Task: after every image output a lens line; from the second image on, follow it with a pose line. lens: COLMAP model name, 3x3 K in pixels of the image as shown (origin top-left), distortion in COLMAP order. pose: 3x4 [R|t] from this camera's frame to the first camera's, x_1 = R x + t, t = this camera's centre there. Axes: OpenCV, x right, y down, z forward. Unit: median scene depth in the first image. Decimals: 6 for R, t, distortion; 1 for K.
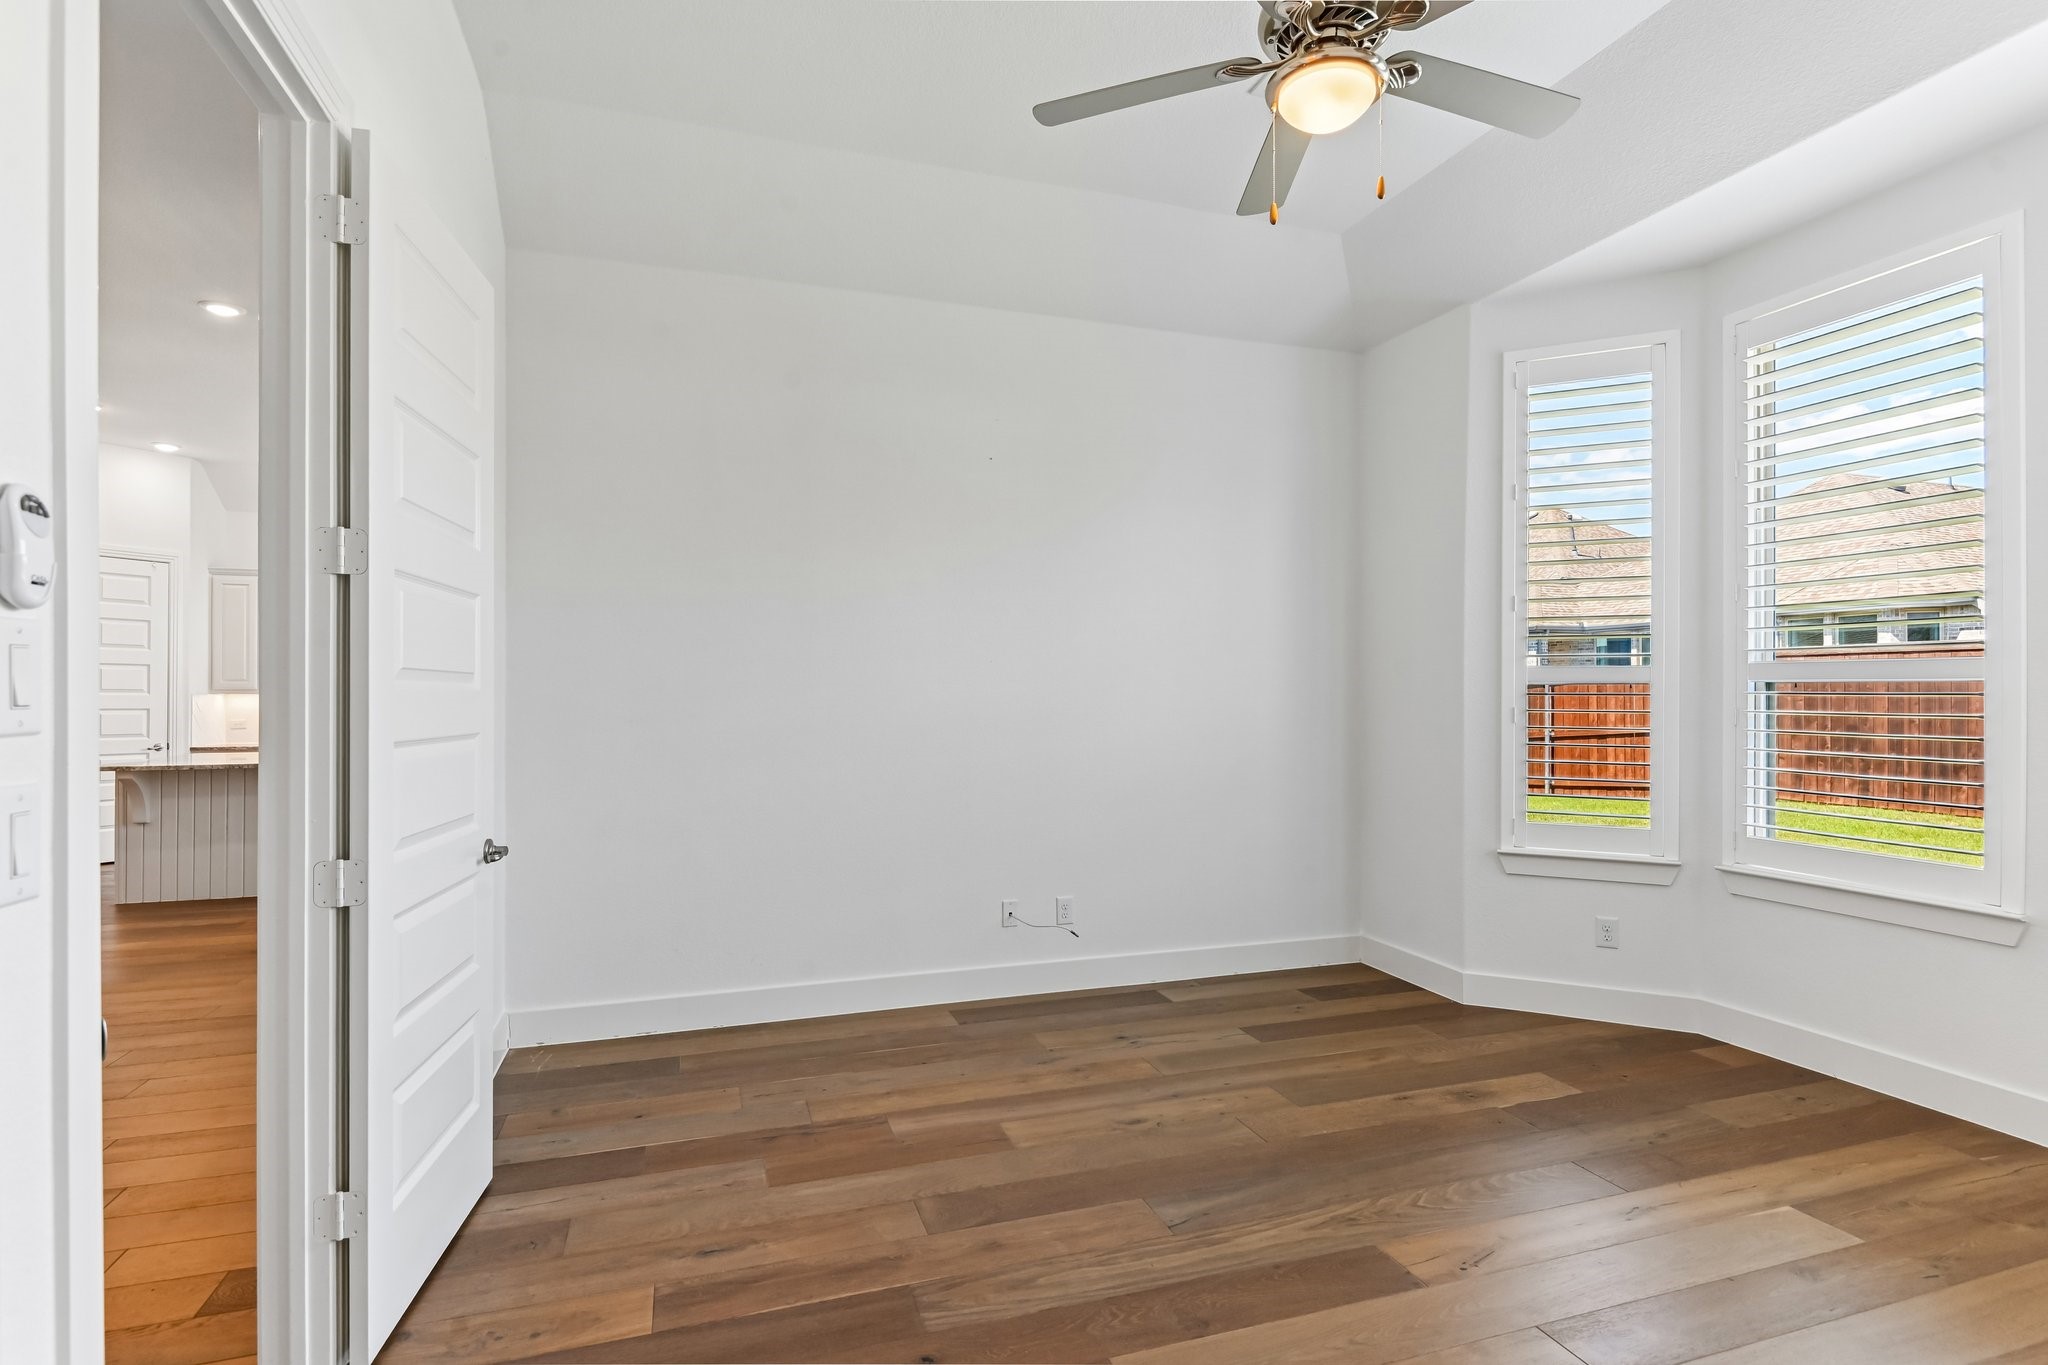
lens RADIAL K [[1035.9, 0, 1028.2], [0, 1035.9, 688.9], [0, 0, 1]] dist [-0.001100, -0.003005]
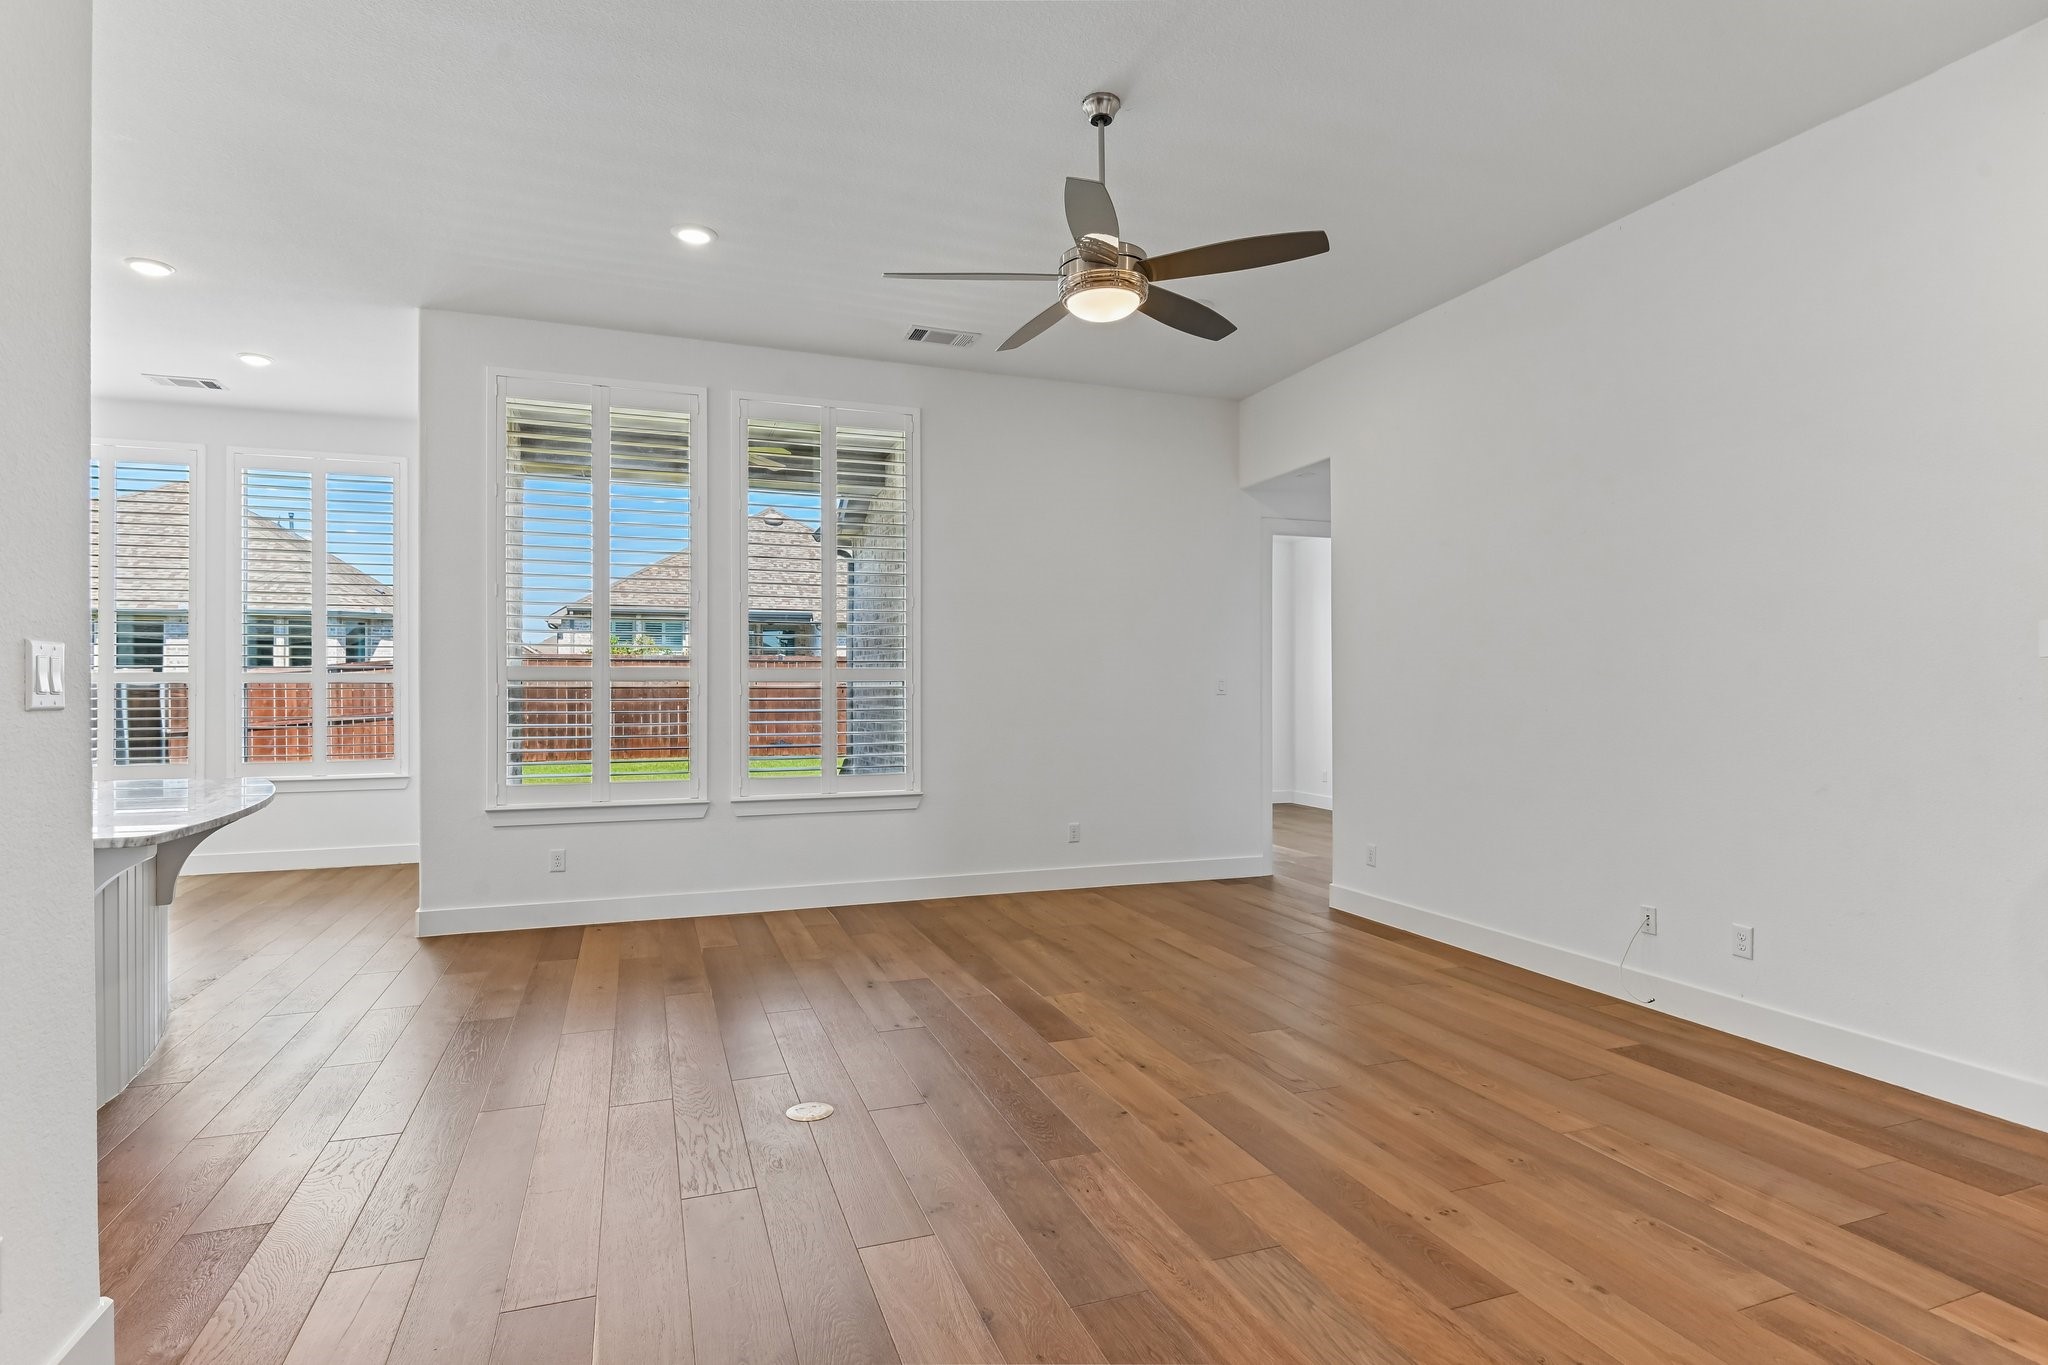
lens RADIAL K [[1065.4, 0, 1018.0], [0, 1065.4, 684.5], [0, 0, 1]] dist [0.000047, -0.001862]
pose [[-0.038898, 0.009794, 0.999195, -1.079836], [-0.005981, 0.999932, -0.010034, 0.007451], [-0.999225, -0.006366, -0.038837, 0.482485]]
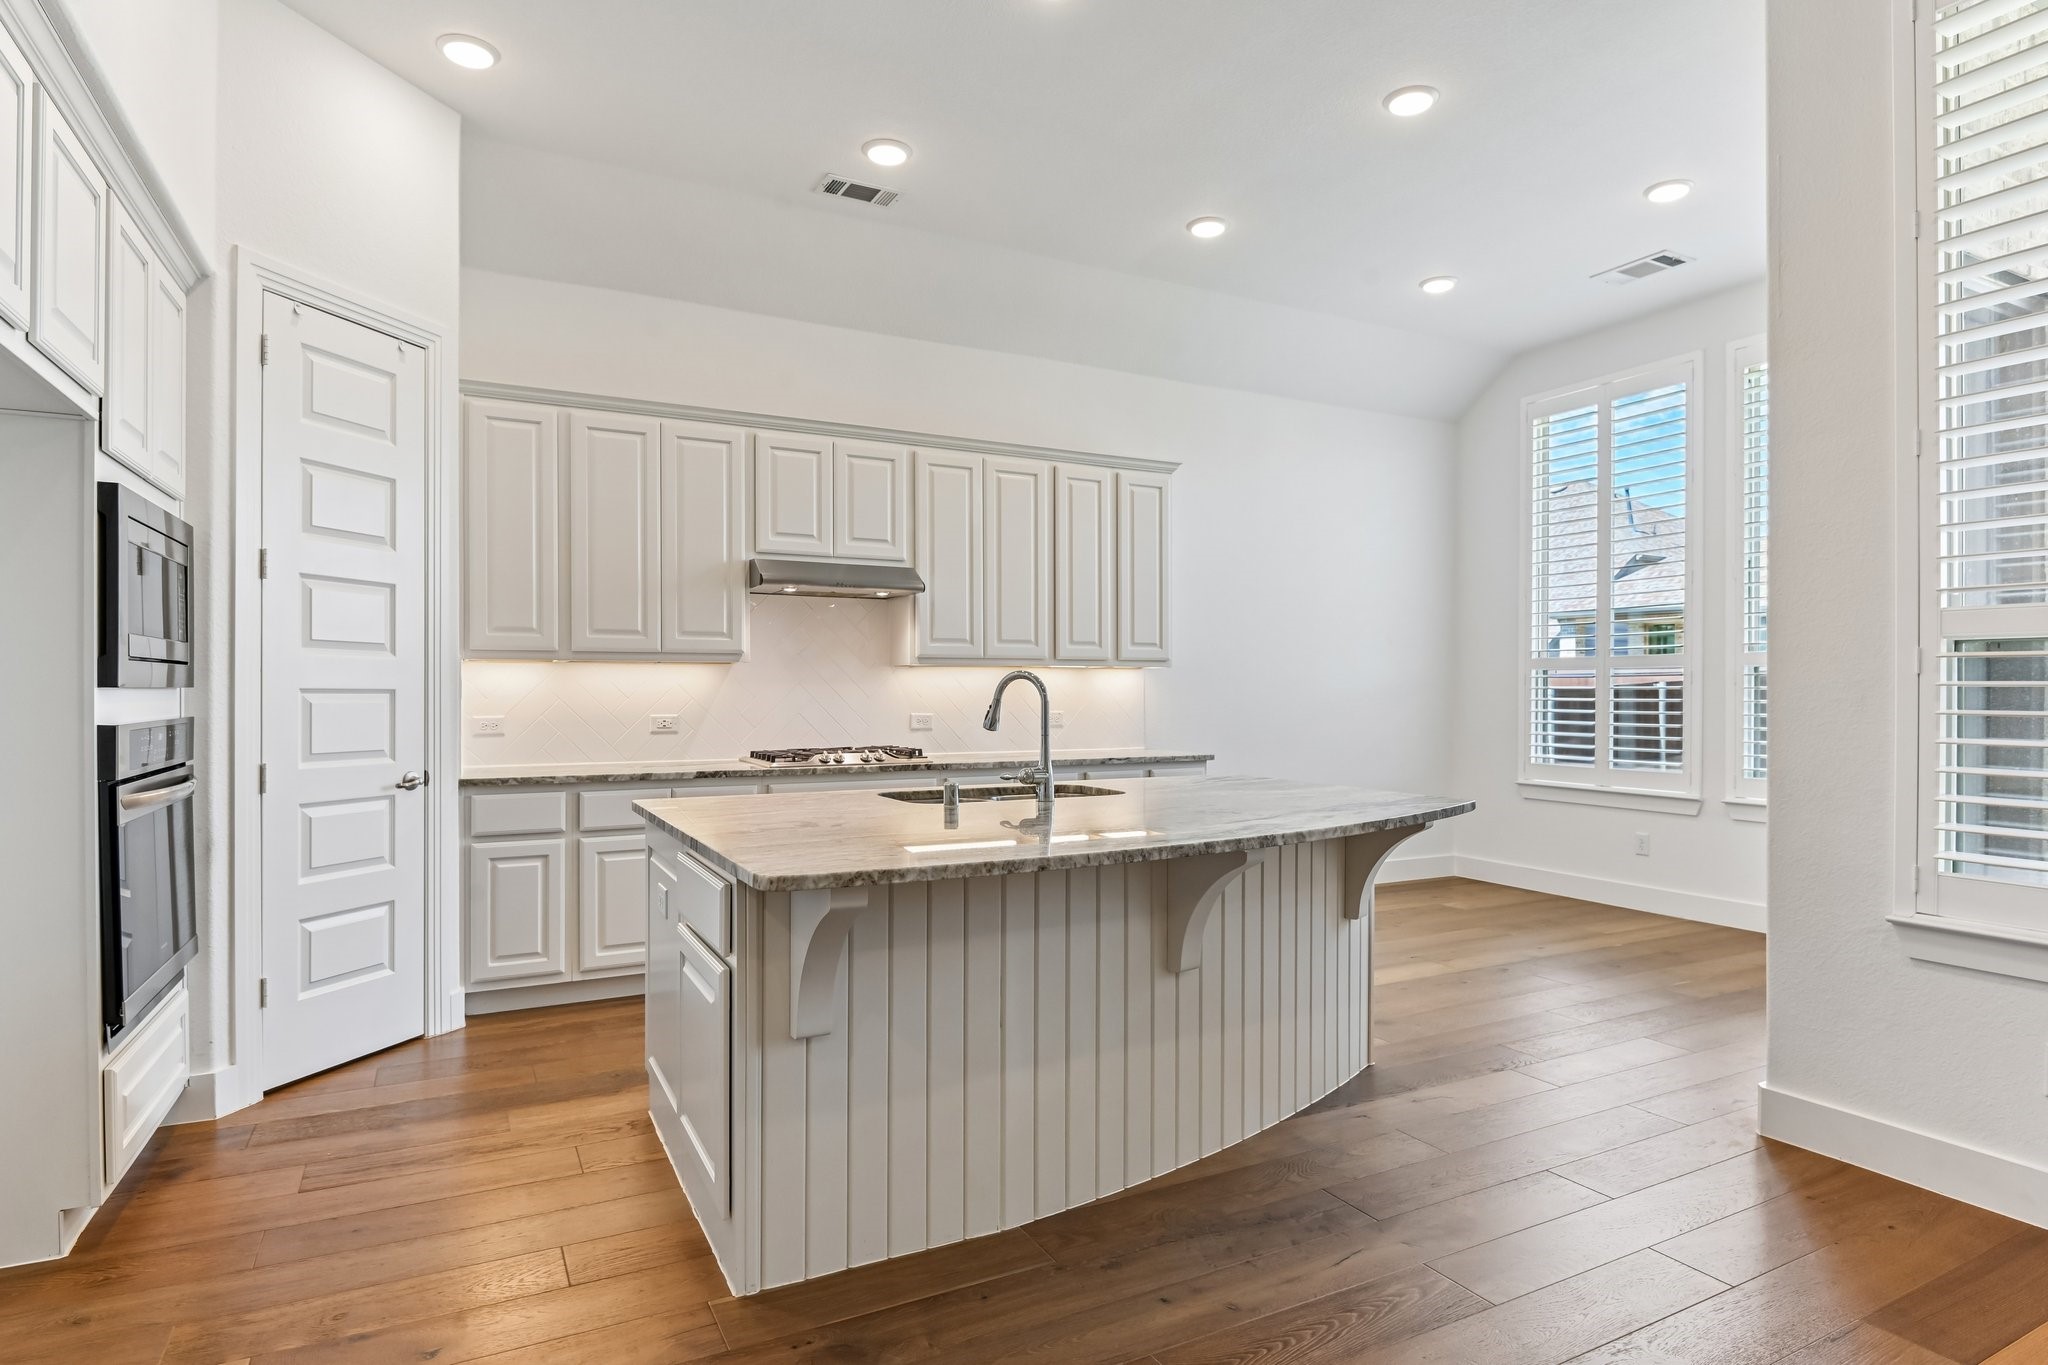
lens RADIAL K [[1117.2, 0, 1045.0], [0, 1117.2, 693.5], [0, 0, 1]] dist [0.003176, -0.006272]
pose [[0.985942, 0.002844, 0.167066, -0.662871], [-0.004368, 0.999952, 0.008757, 0.015357], [-0.167033, -0.009364, 0.985907, 0.506142]]
